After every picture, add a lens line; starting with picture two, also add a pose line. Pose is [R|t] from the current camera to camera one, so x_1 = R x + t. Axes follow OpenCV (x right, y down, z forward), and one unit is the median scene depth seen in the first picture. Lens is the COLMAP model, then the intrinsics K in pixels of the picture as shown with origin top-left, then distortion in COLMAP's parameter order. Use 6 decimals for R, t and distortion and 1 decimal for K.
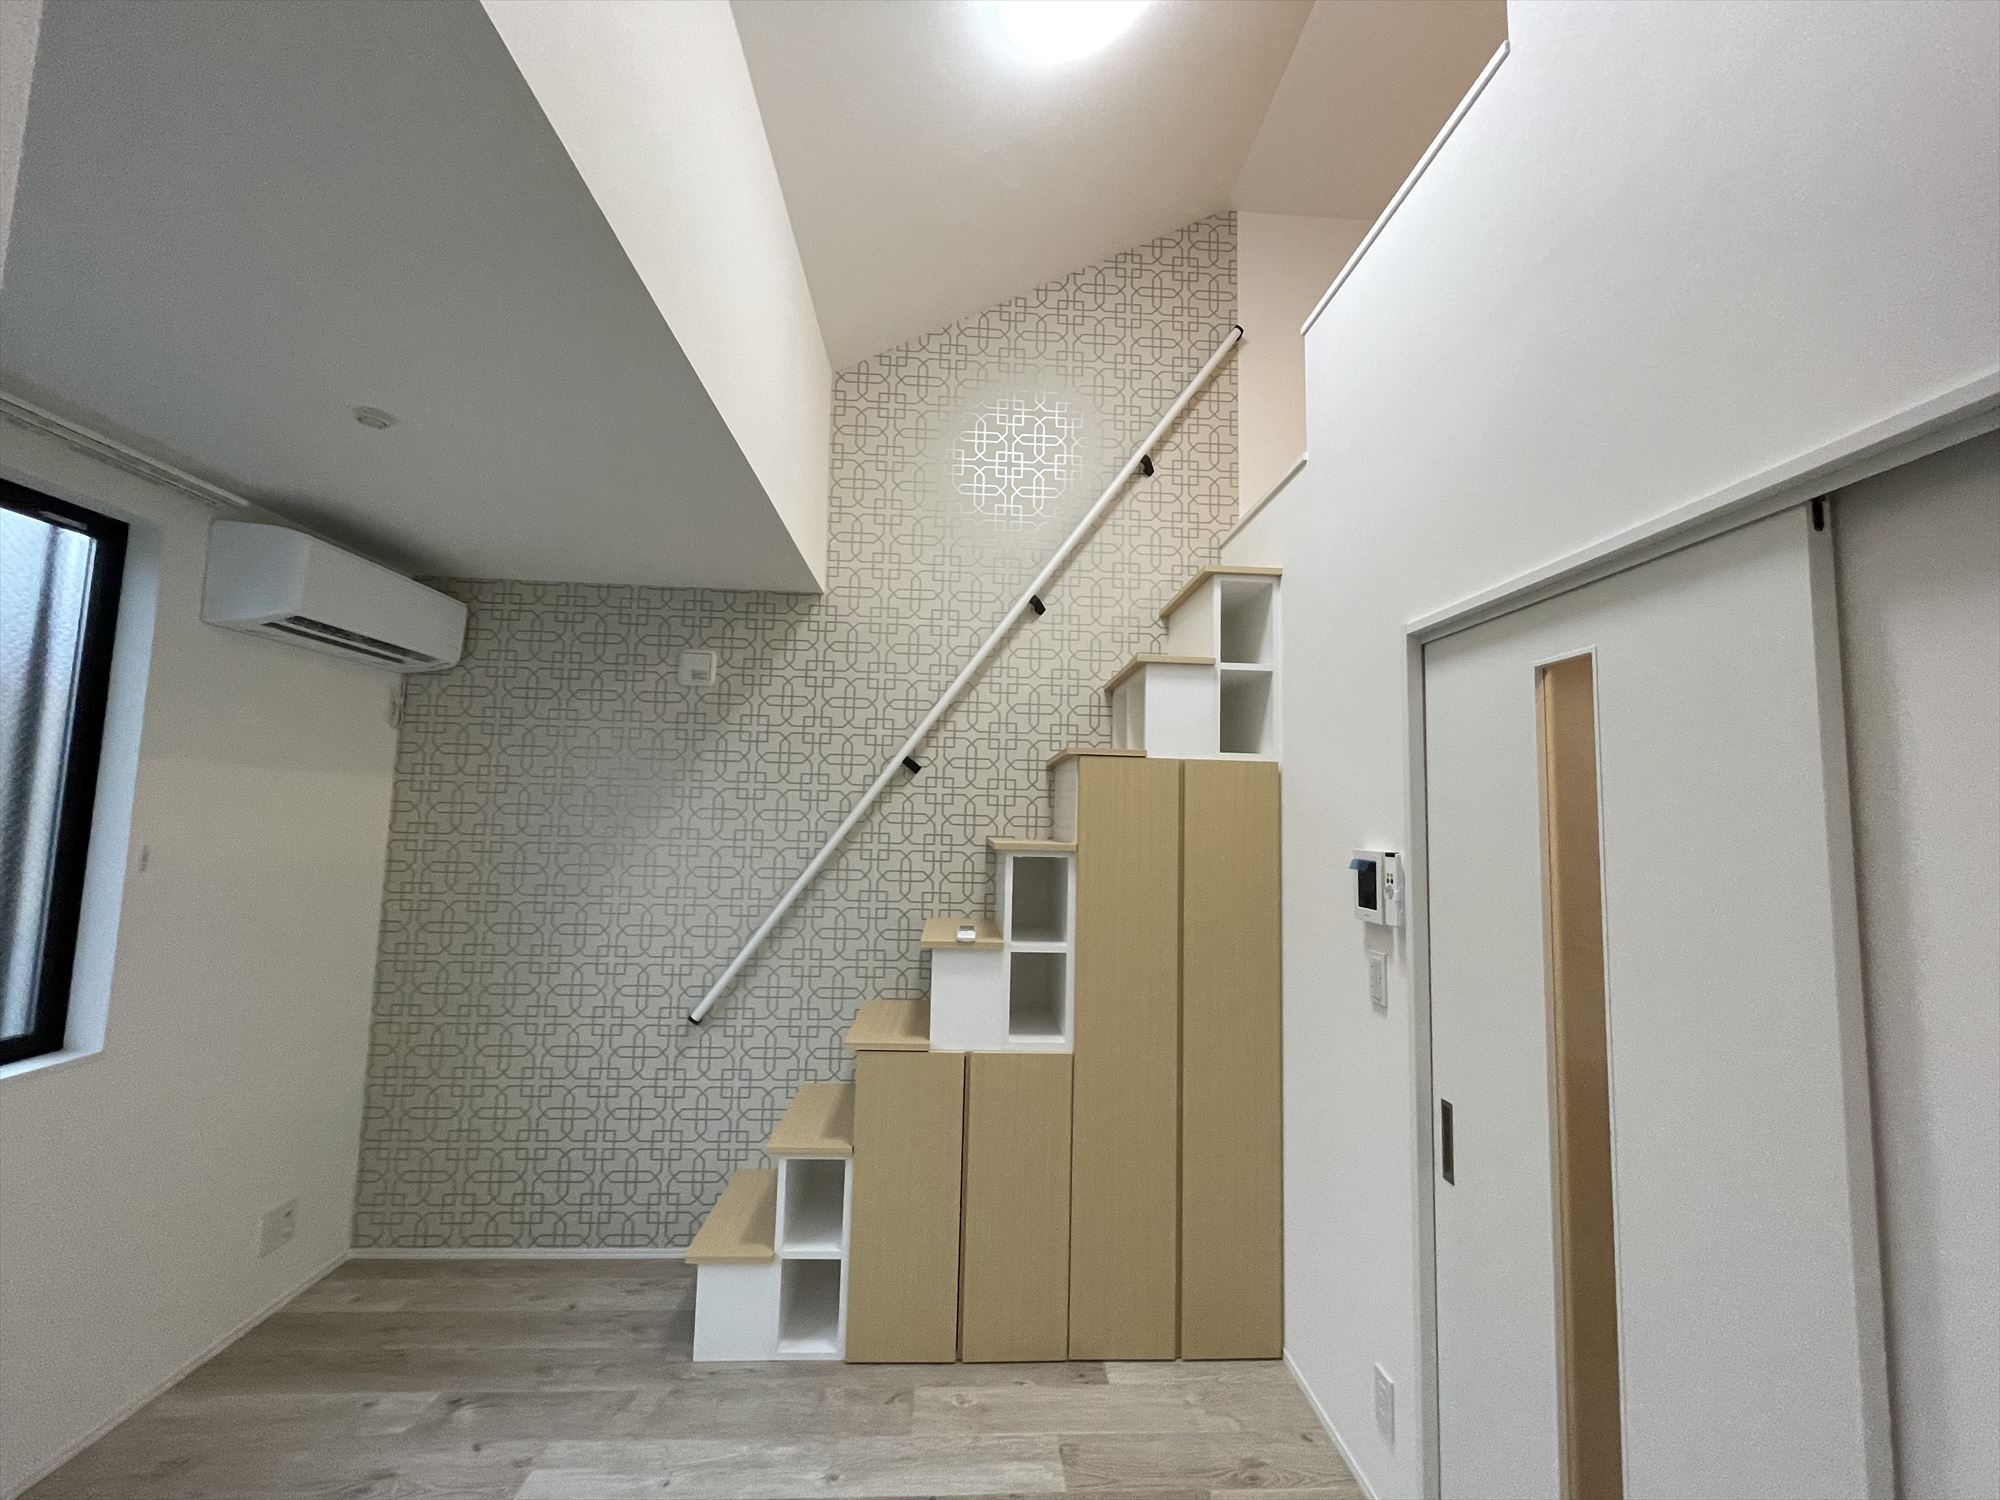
lens RADIAL K [[807.0, 0, 1001.0], [0, 807.0, 748.1], [0, 0, 1]] dist [-0.004417, 0.001206]
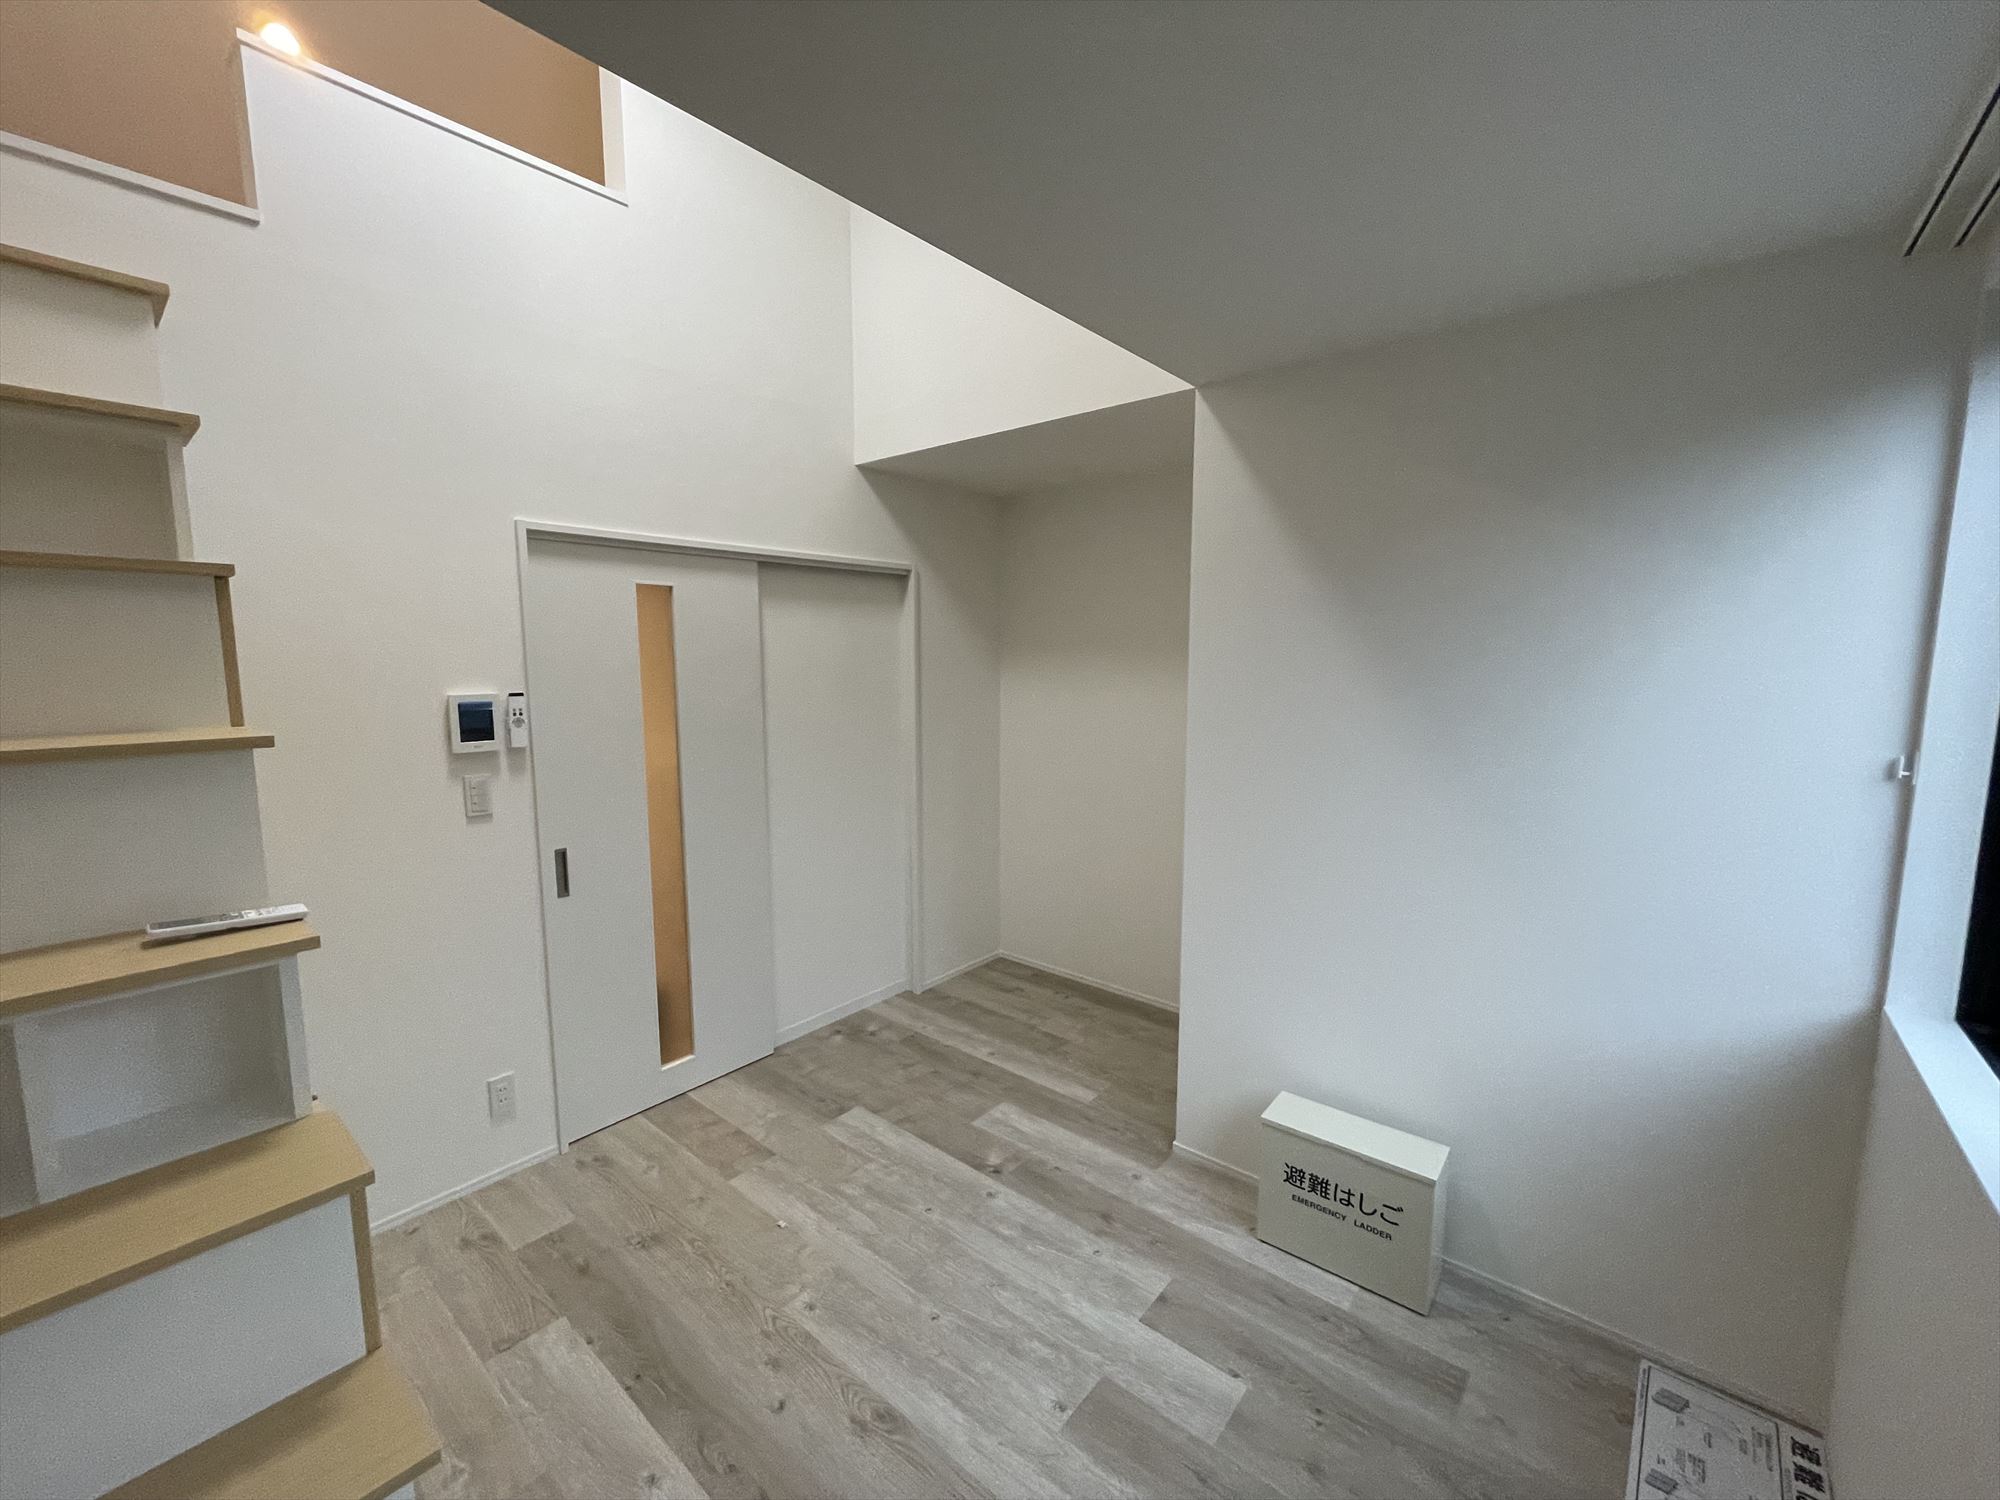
lens RADIAL K [[807.0, 0, 1001.0], [0, 807.0, 748.1], [0, 0, 1]] dist [-0.004417, 0.001206]
pose [[-0.727153, -0.105638, 0.678299, -0.641284], [-0.080310, 0.994395, 0.068772, 0.041437], [-0.681762, -0.004467, -0.731560, 0.912912]]
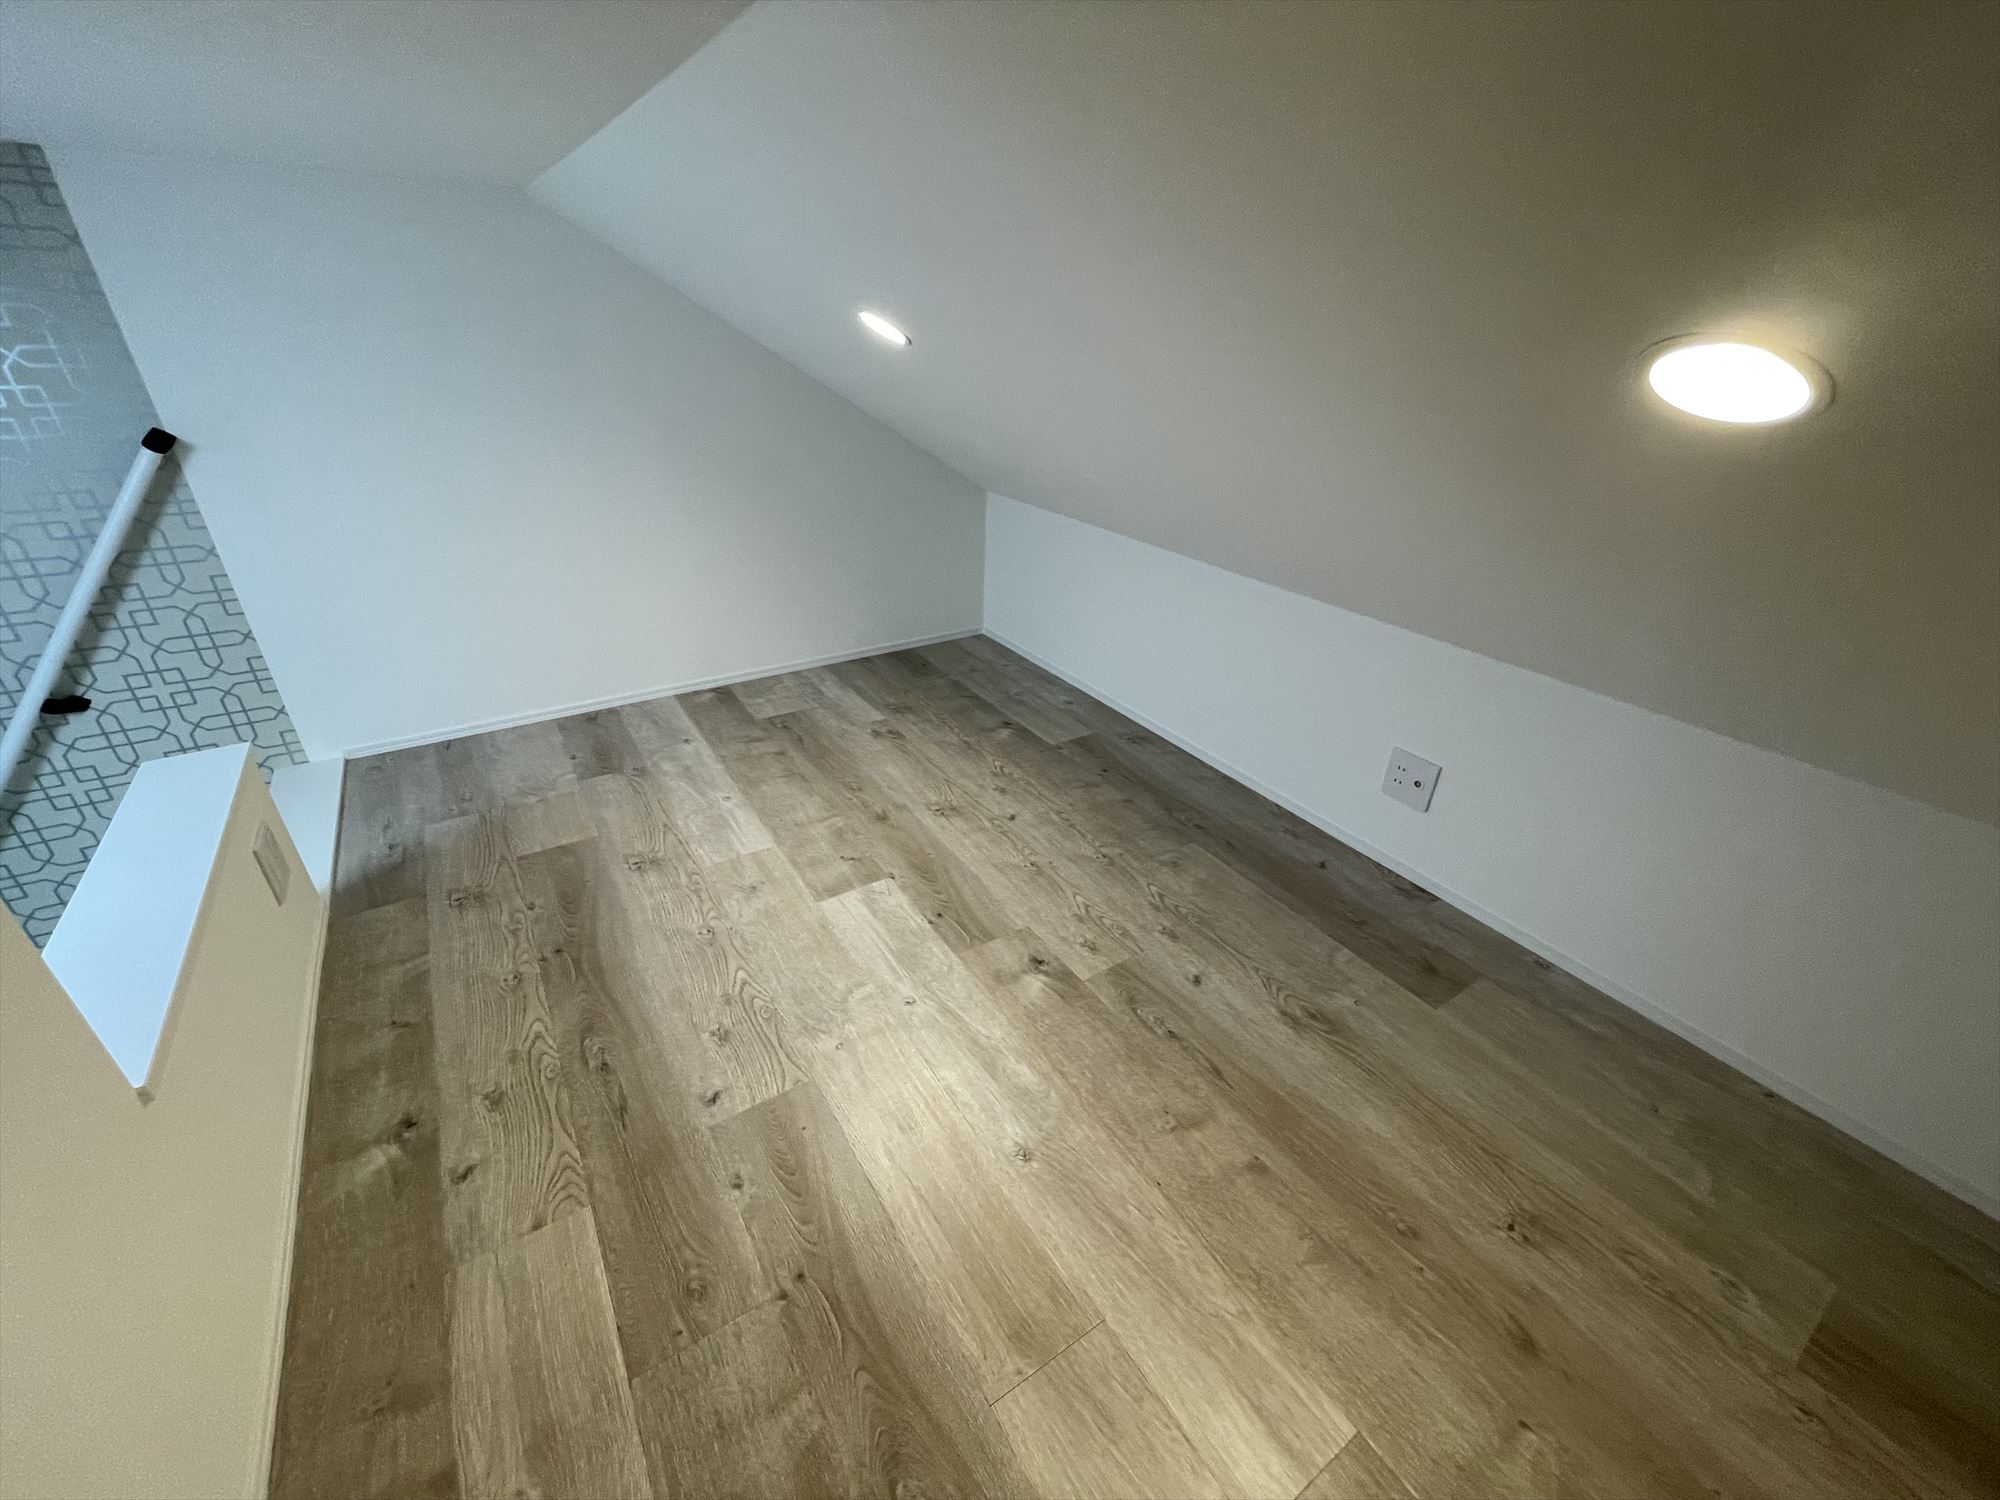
lens RADIAL K [[807.0, 0, 1001.0], [0, 807.0, 748.1], [0, 0, 1]] dist [-0.004417, 0.001206]
pose [[0.868560, -0.236690, 0.435410, 0.577530], [-0.046825, 0.835454, 0.547562, -0.761441], [-0.493367, -0.495978, 0.714559, 0.228548]]
